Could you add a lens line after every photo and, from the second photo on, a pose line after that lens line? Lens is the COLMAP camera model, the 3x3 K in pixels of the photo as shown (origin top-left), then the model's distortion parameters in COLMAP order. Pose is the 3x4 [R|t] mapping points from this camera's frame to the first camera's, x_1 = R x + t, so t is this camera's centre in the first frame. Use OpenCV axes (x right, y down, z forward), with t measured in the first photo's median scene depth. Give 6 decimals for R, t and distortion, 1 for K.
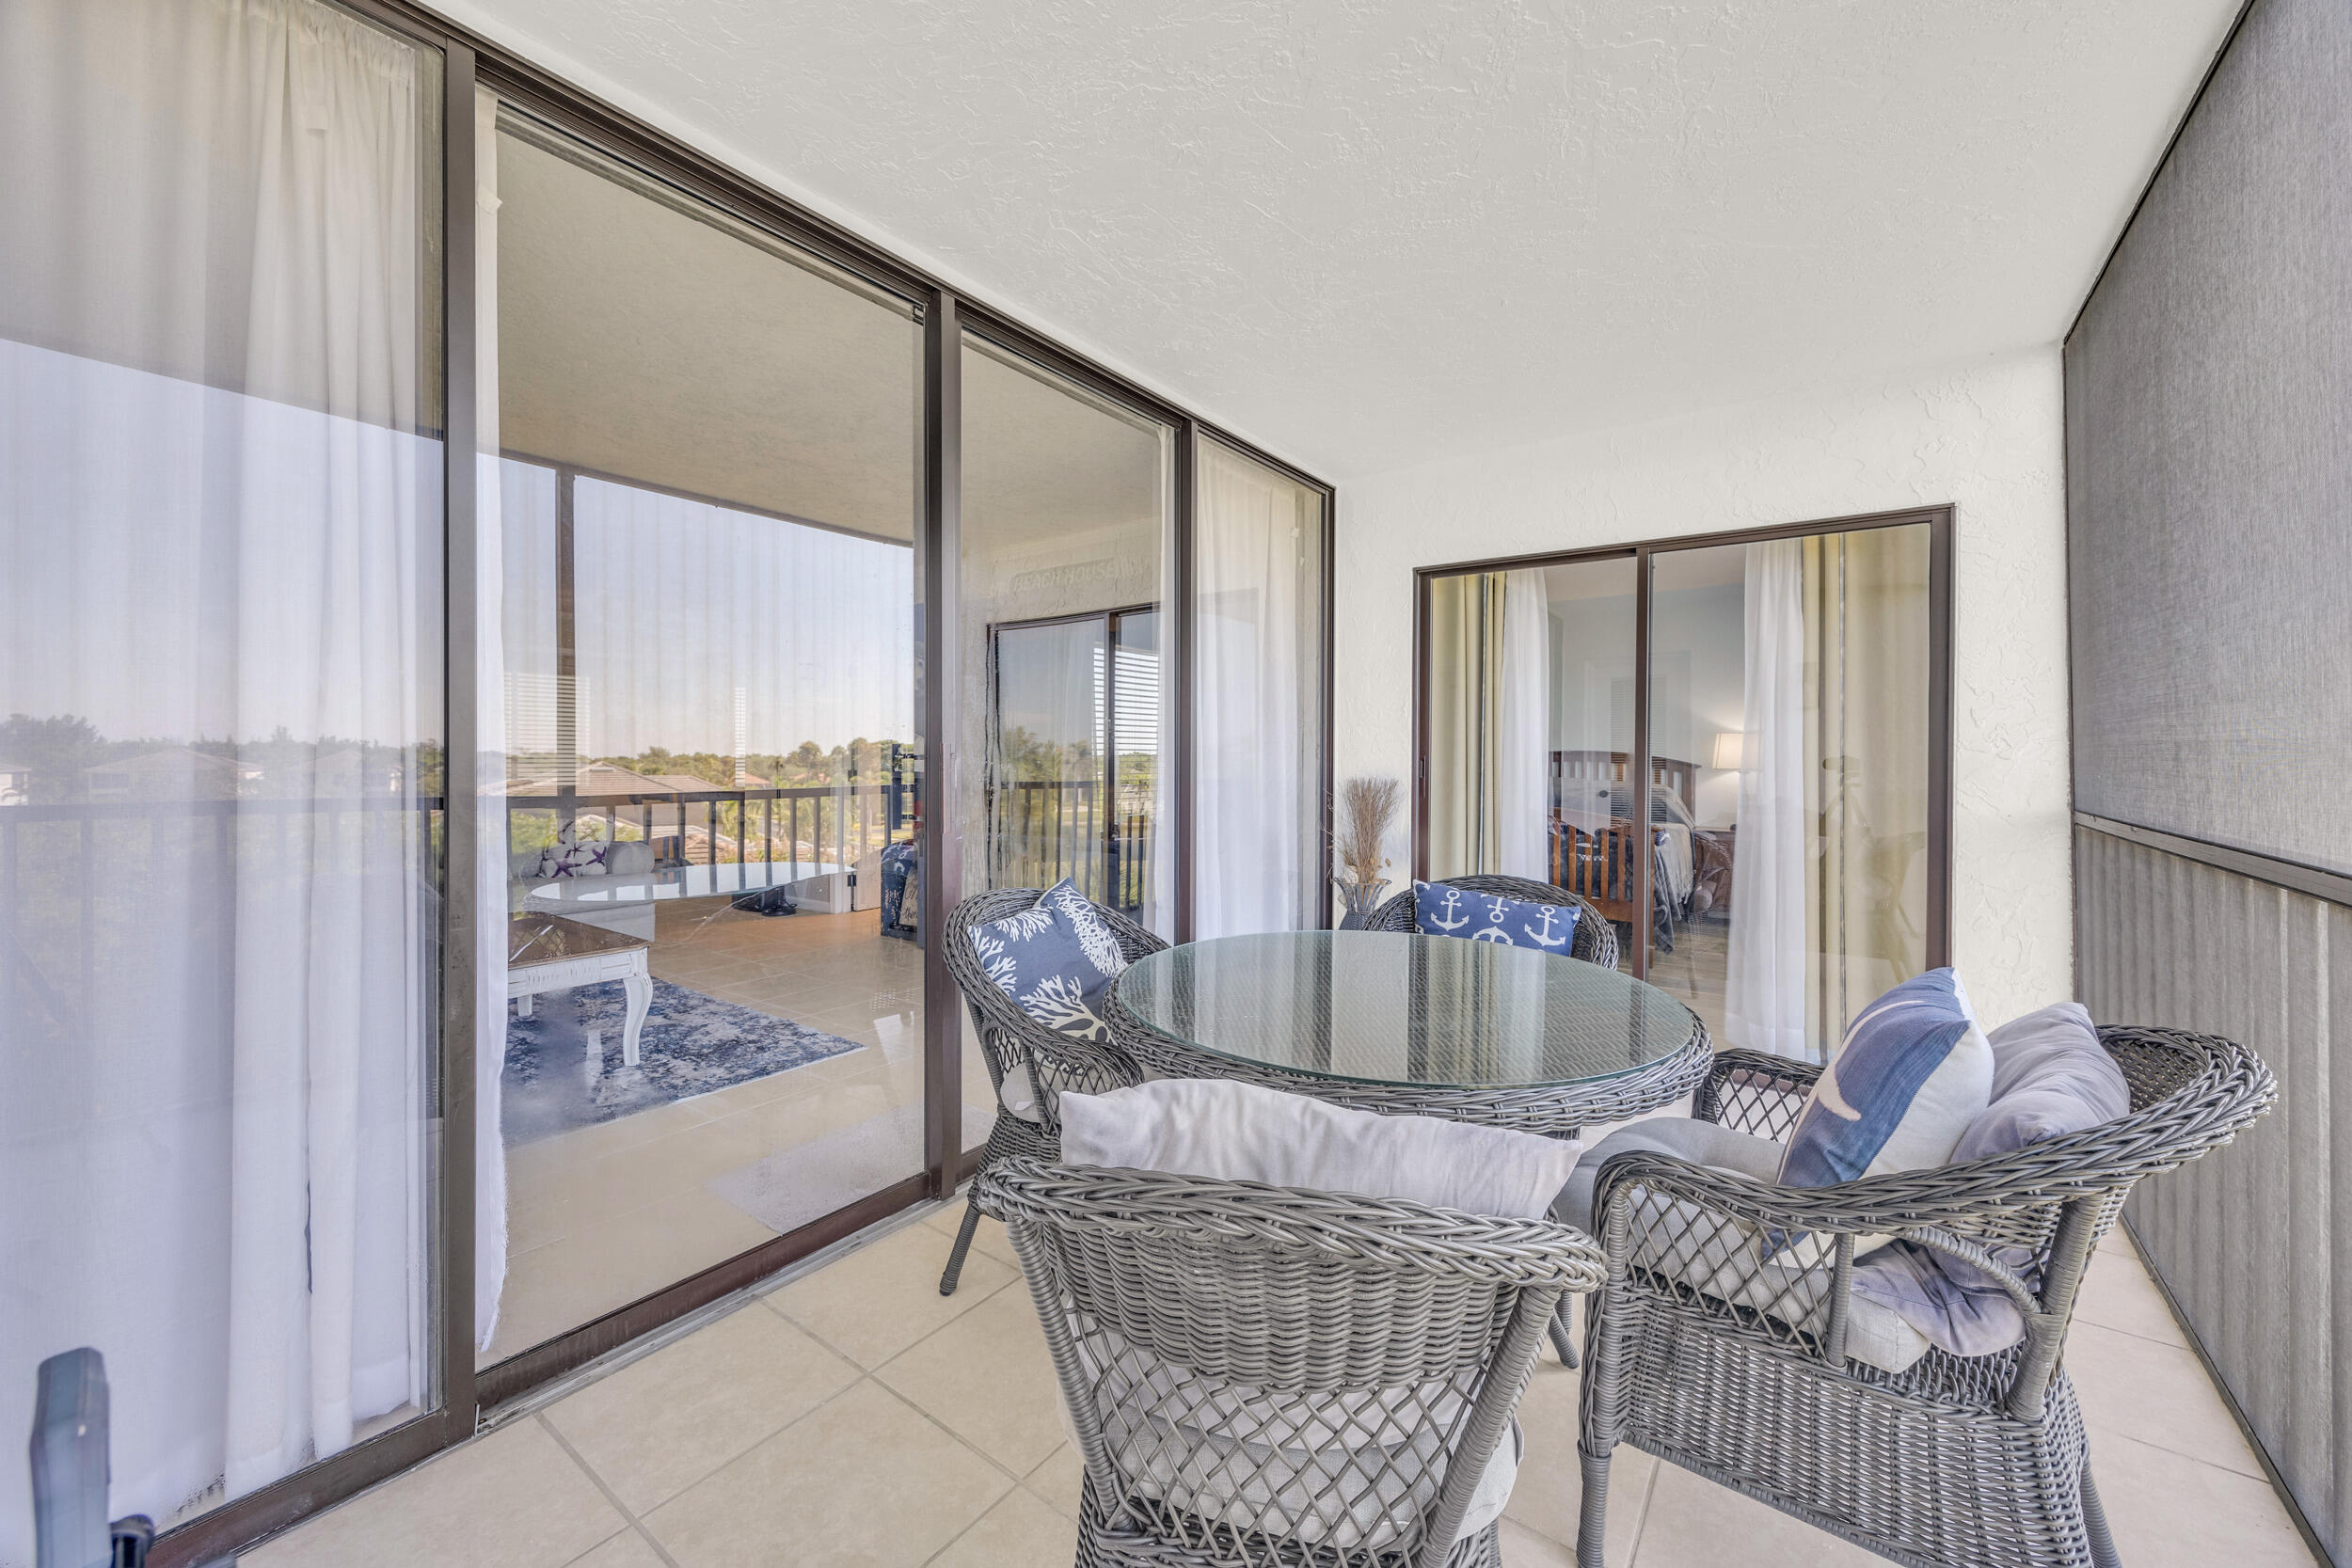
lens RADIAL K [[906.4, 0, 1170.2], [0, 906.4, 776.7], [0, 0, 1]] dist [-0.001827, 0.000057]
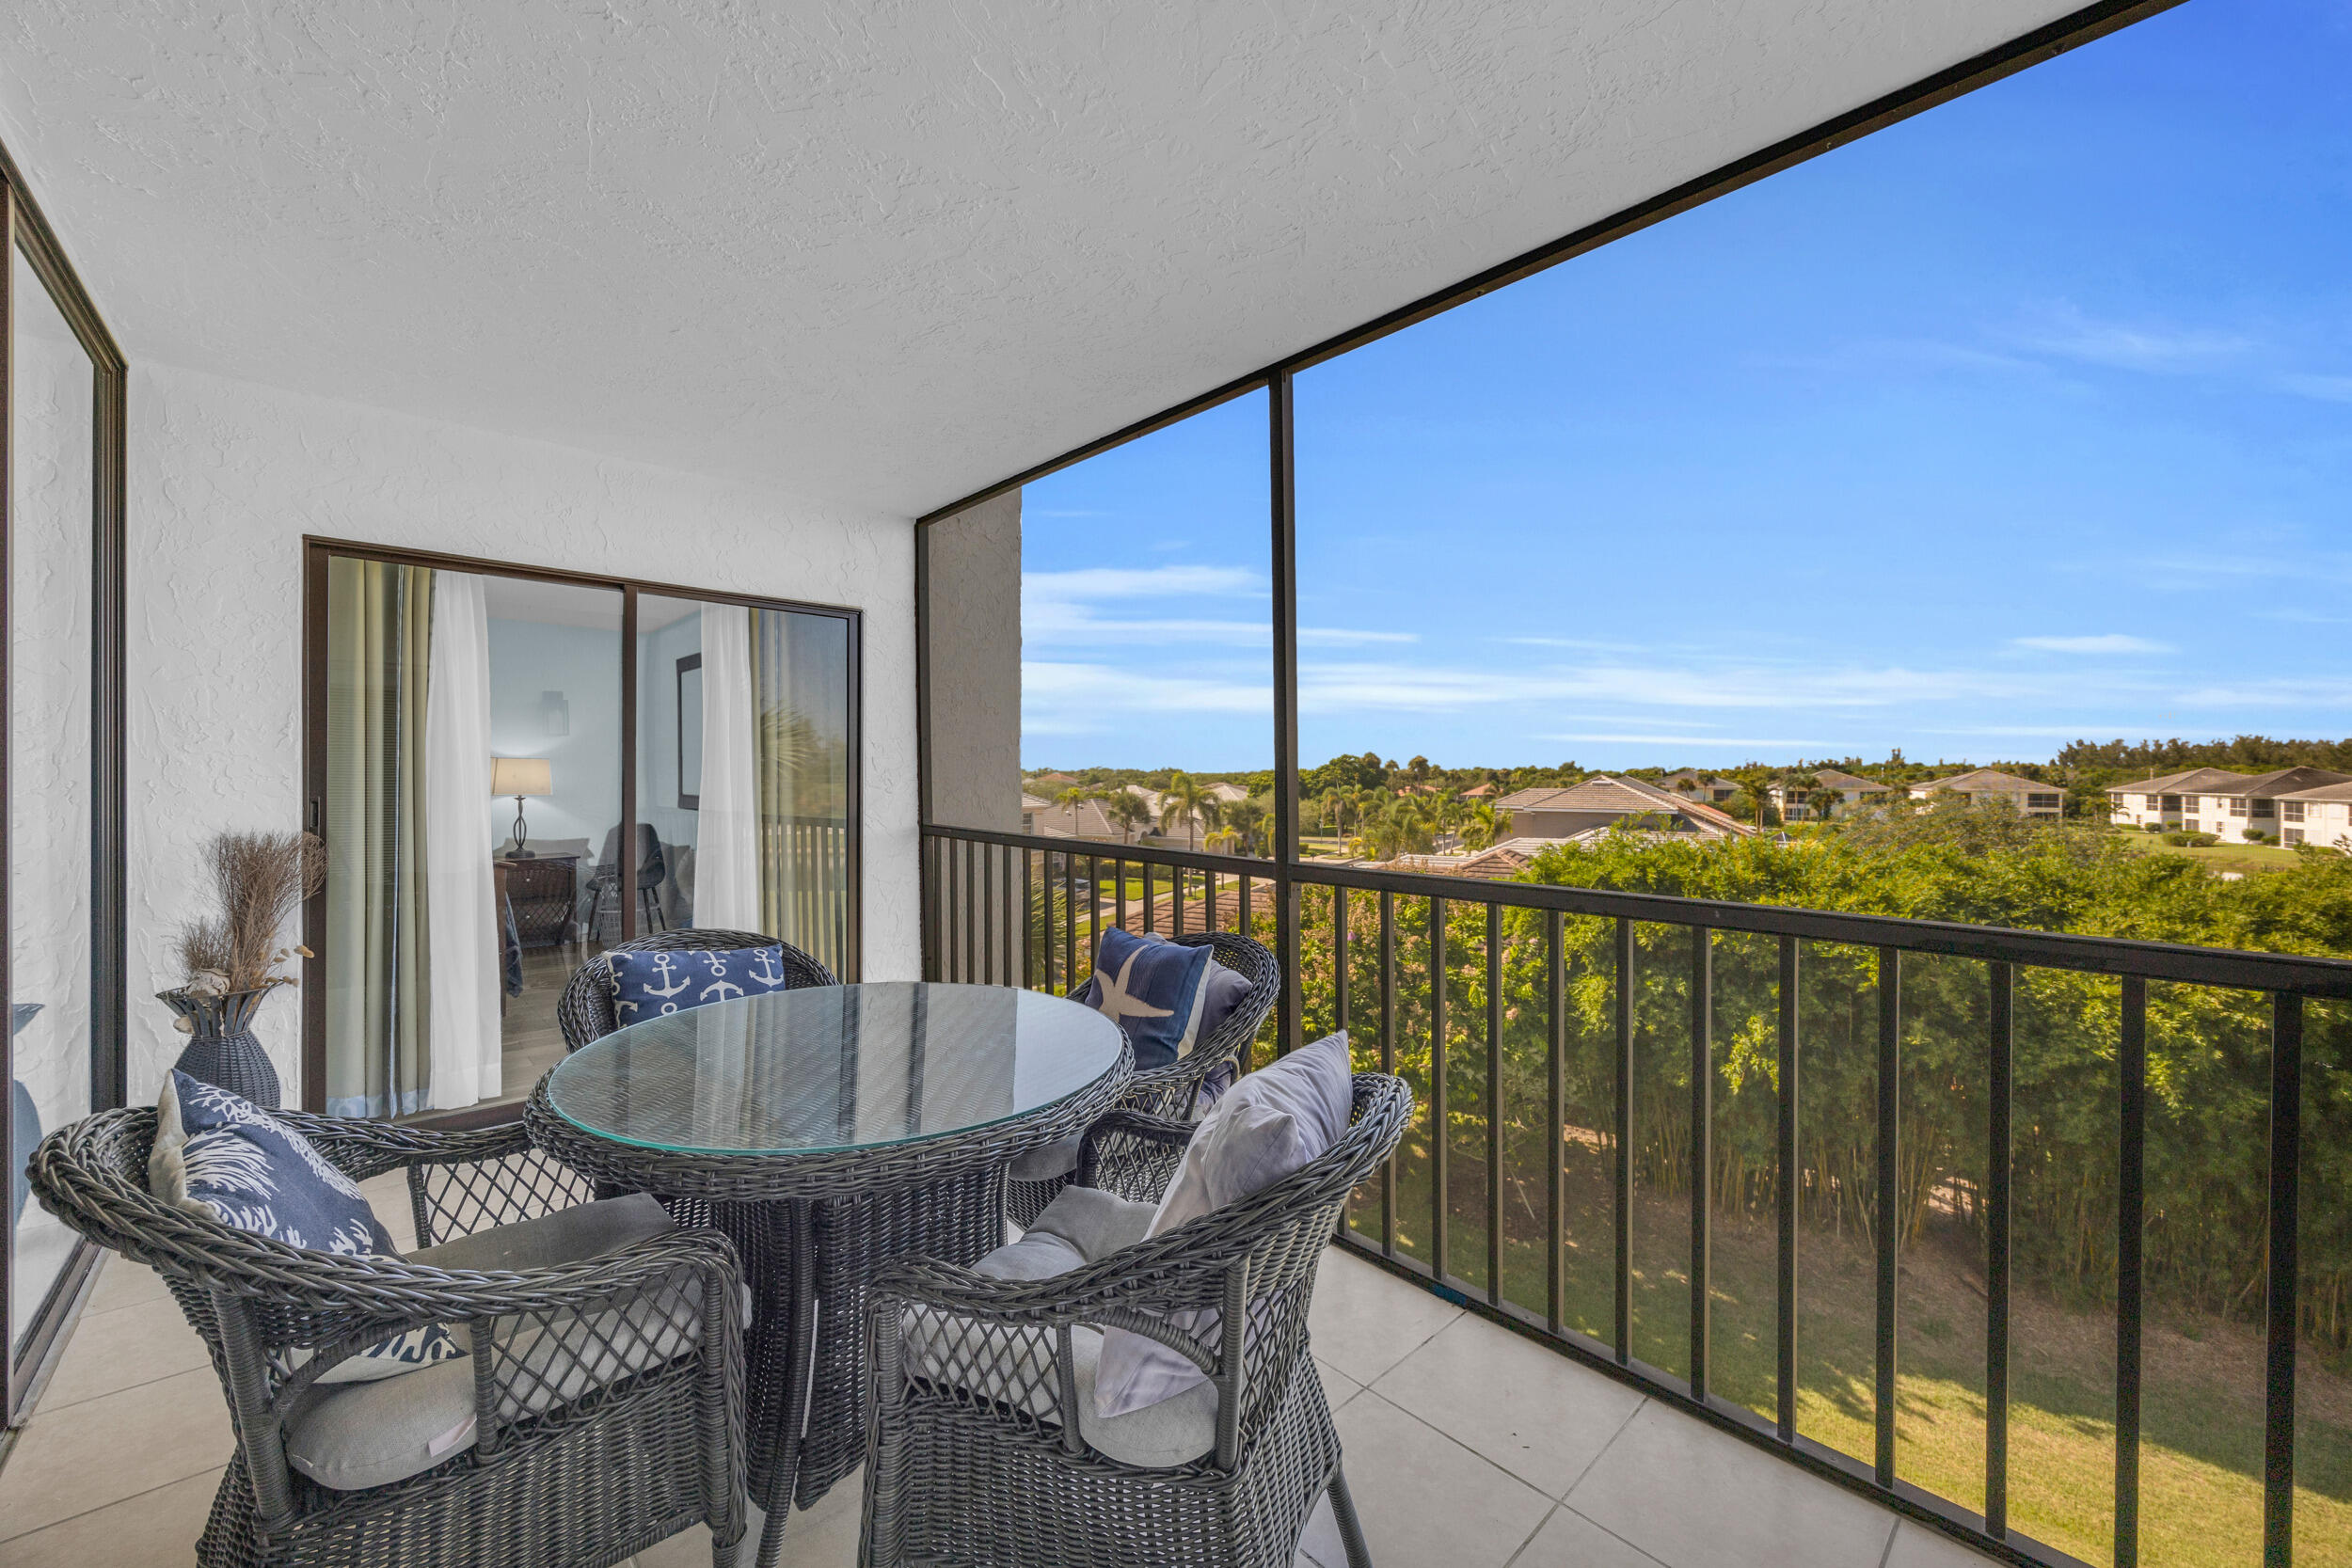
lens RADIAL K [[906.4, 0, 1170.2], [0, 906.4, 776.7], [0, 0, 1]] dist [-0.001827, 0.000057]
pose [[0.192355, 0.004316, 0.981316, -0.367152], [0.032305, 0.999420, -0.010728, -0.016937], [-0.980793, 0.033765, 0.192104, 0.267619]]
